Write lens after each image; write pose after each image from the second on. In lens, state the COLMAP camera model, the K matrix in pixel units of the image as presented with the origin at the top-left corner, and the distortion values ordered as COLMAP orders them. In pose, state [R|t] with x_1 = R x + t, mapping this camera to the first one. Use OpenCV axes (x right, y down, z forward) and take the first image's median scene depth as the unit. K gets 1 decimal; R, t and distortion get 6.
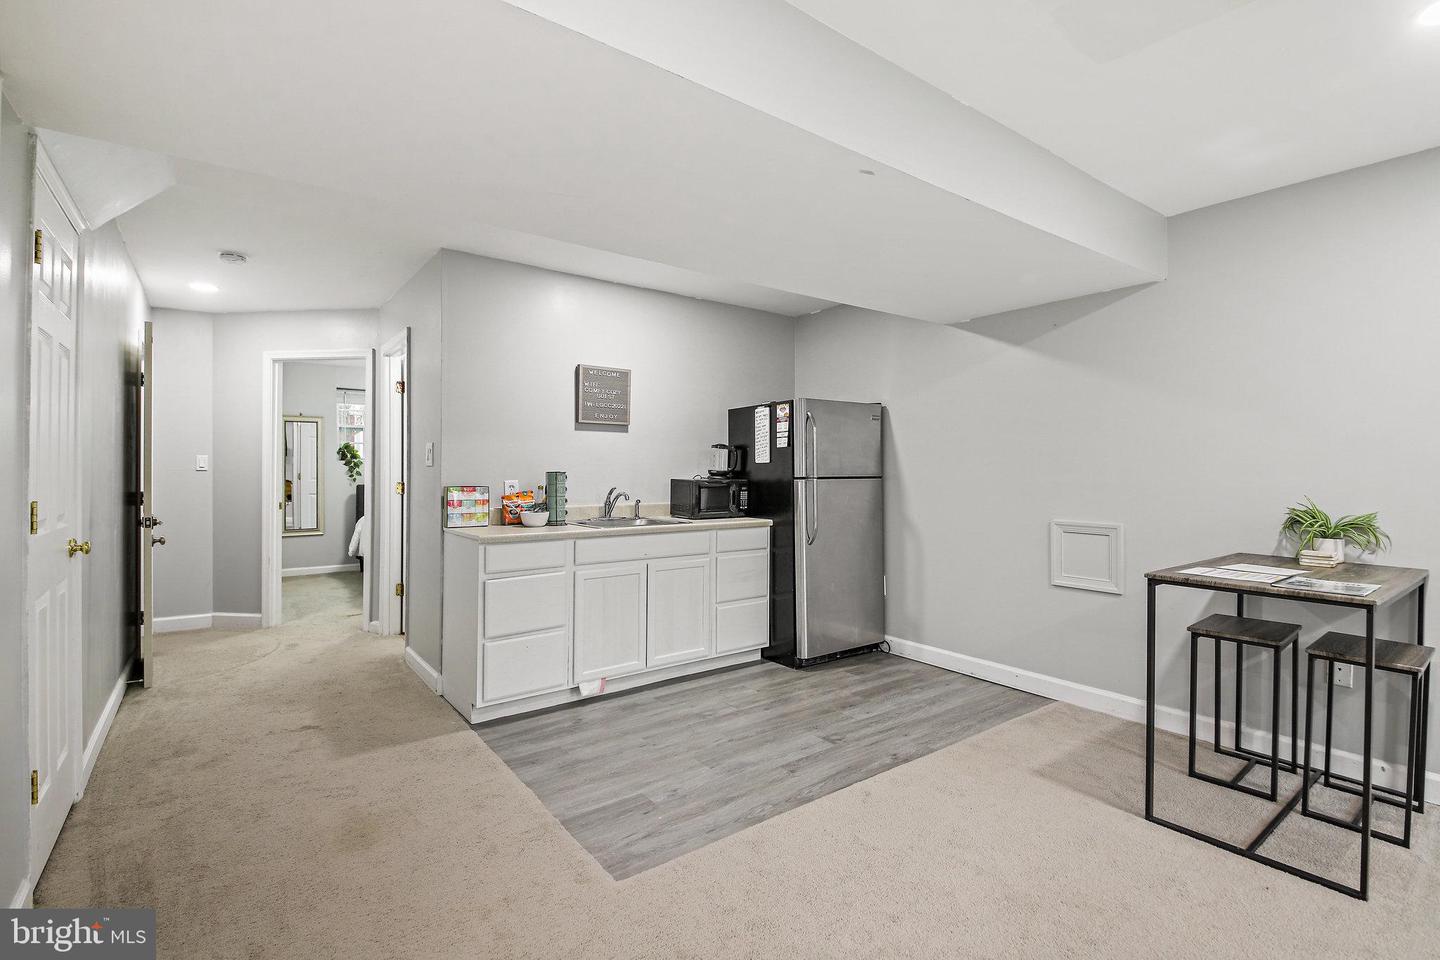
lens RADIAL K [[658.7, 0, 722.3], [0, 658.7, 469.3], [0, 0, 1]] dist [0.046204, -0.042264]
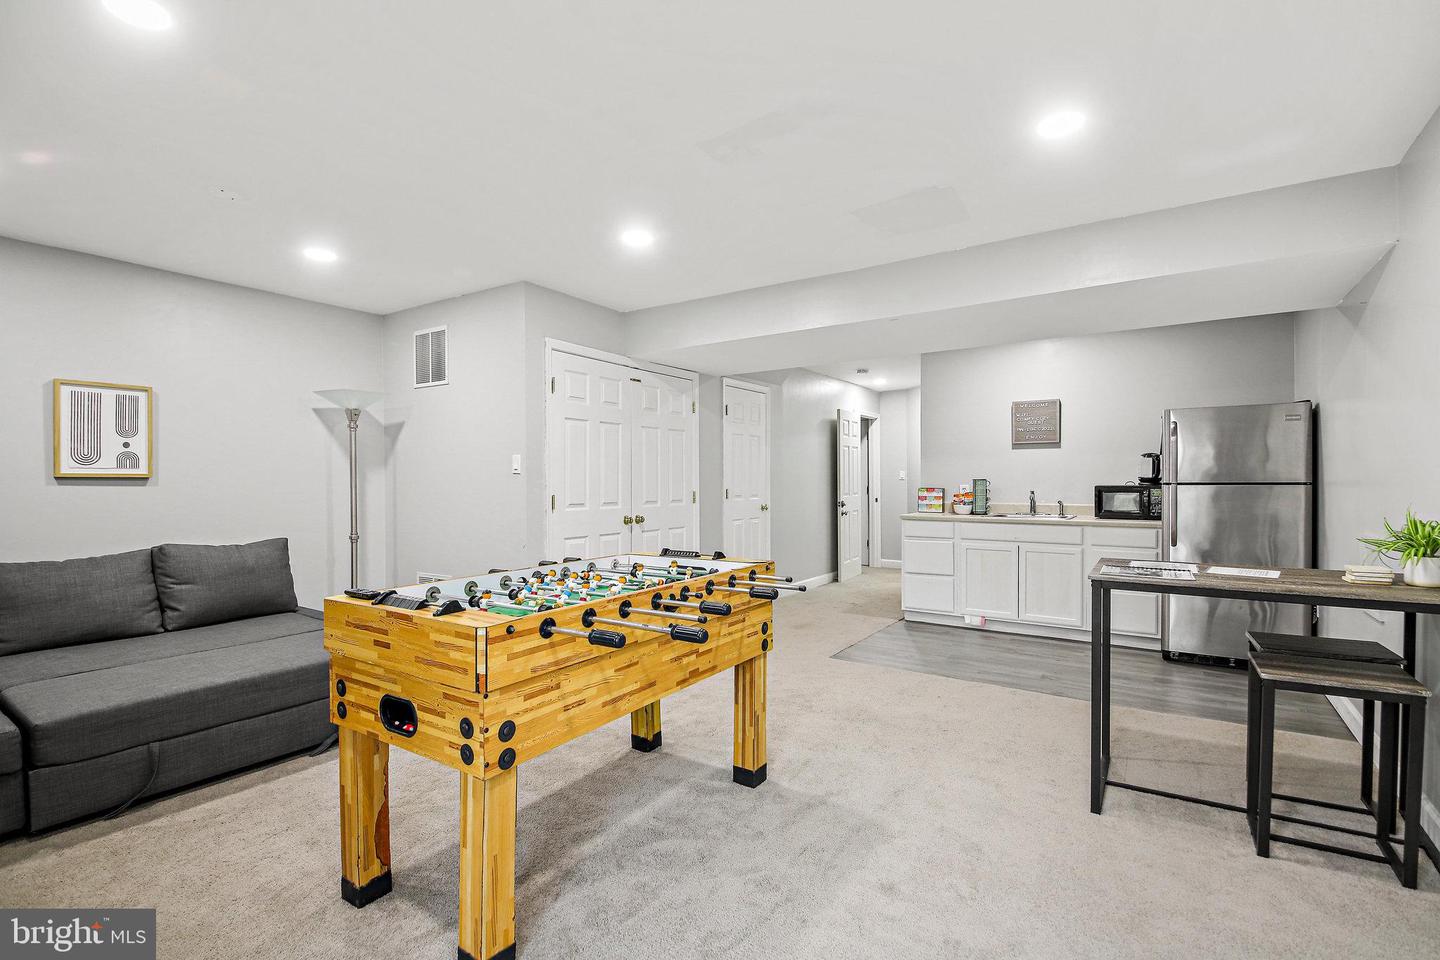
lens RADIAL K [[663.0, 0, 721.9], [0, 663.0, 483.8], [0, 0, 1]] dist [0.046643, -0.044616]
pose [[0.335808, 0.001613, -0.941929, 0.986793], [0.005736, 0.999976, 0.003757, 0.004971], [0.941913, -0.006664, 0.335791, -0.057966]]
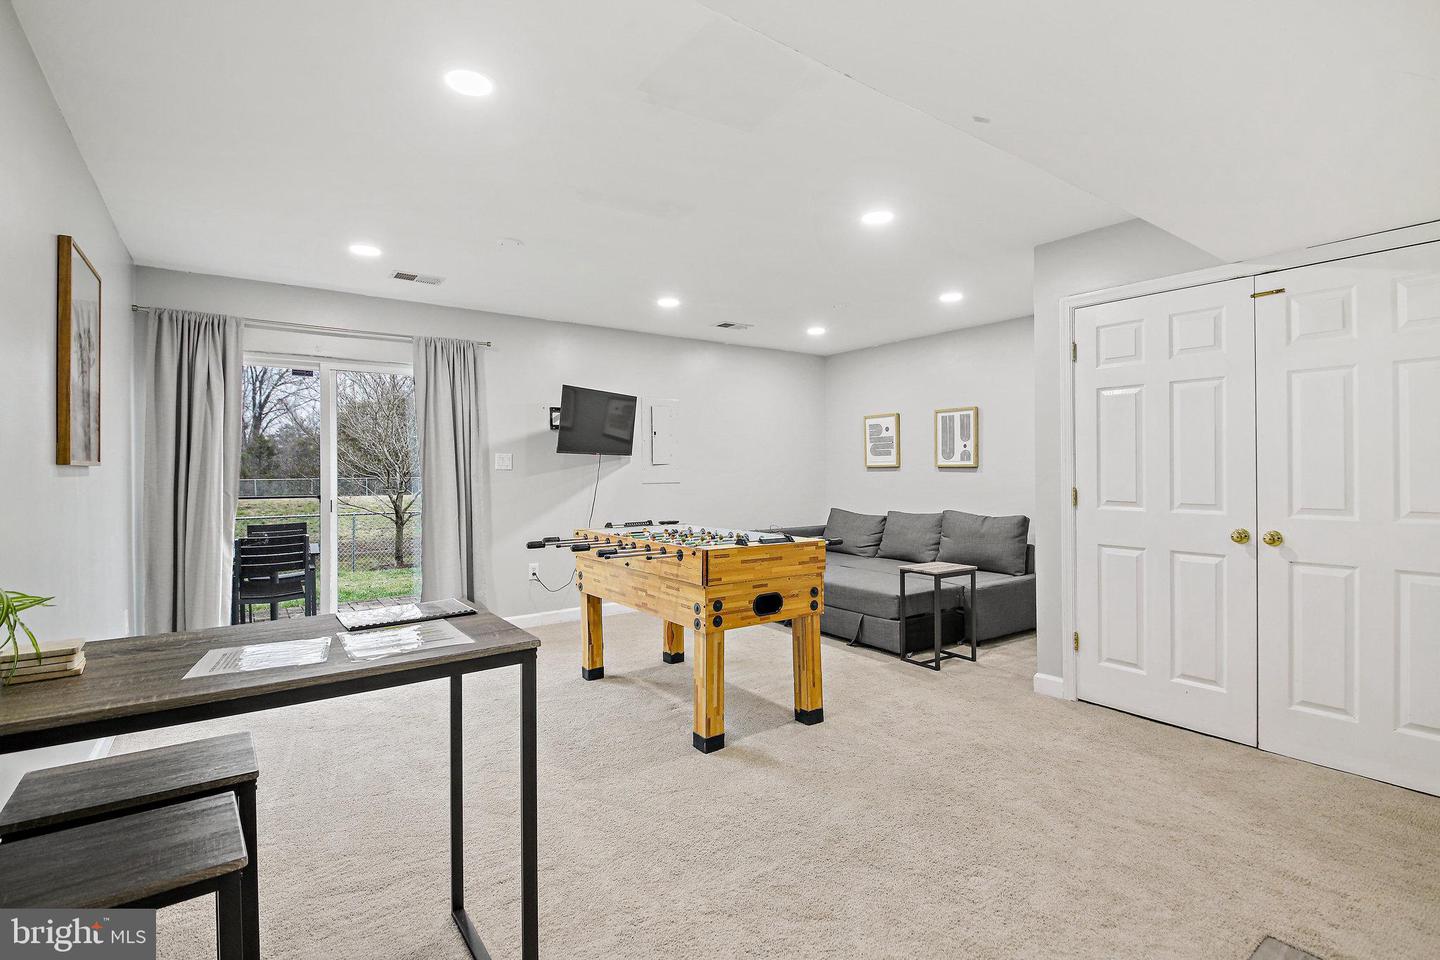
lens RADIAL K [[663.0, 0, 721.9], [0, 663.0, 483.8], [0, 0, 1]] dist [0.046643, -0.044616]
pose [[-0.999842, -0.000484, 0.017774, 0.295058], [-0.000167, 0.999841, 0.017853, 0.005781], [-0.017780, 0.017847, -0.999683, 0.974428]]
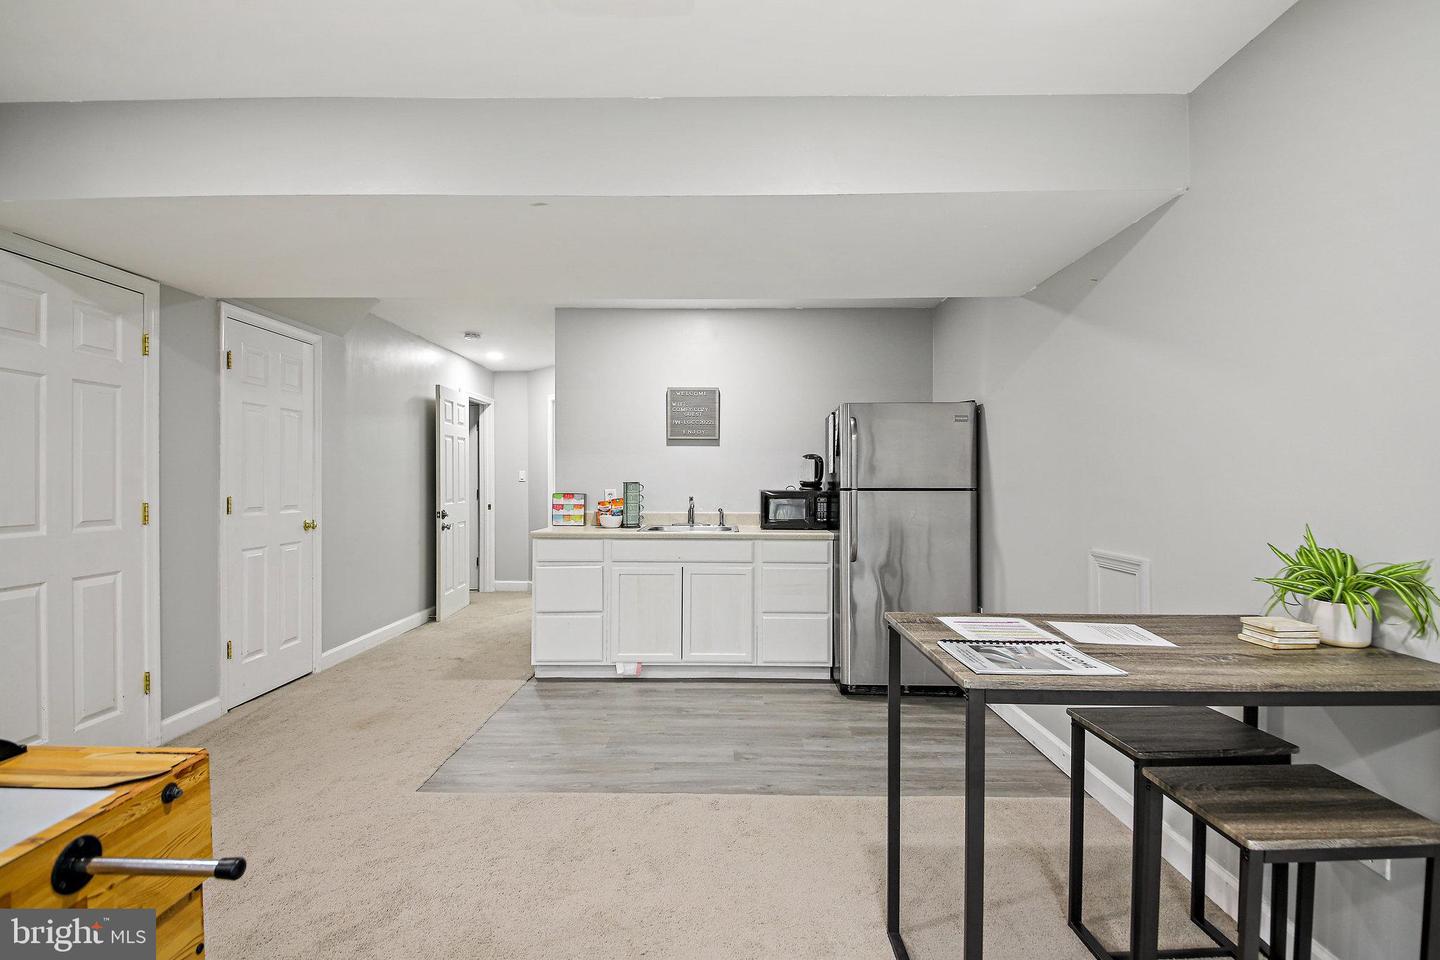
lens RADIAL K [[663.0, 0, 721.9], [0, 663.0, 483.8], [0, 0, 1]] dist [0.046643, -0.044616]
pose [[0.794188, 0.002554, -0.607666, 0.597078], [0.000066, 0.999991, 0.004289, 0.001342], [0.607672, -0.003447, 0.794181, 0.165443]]
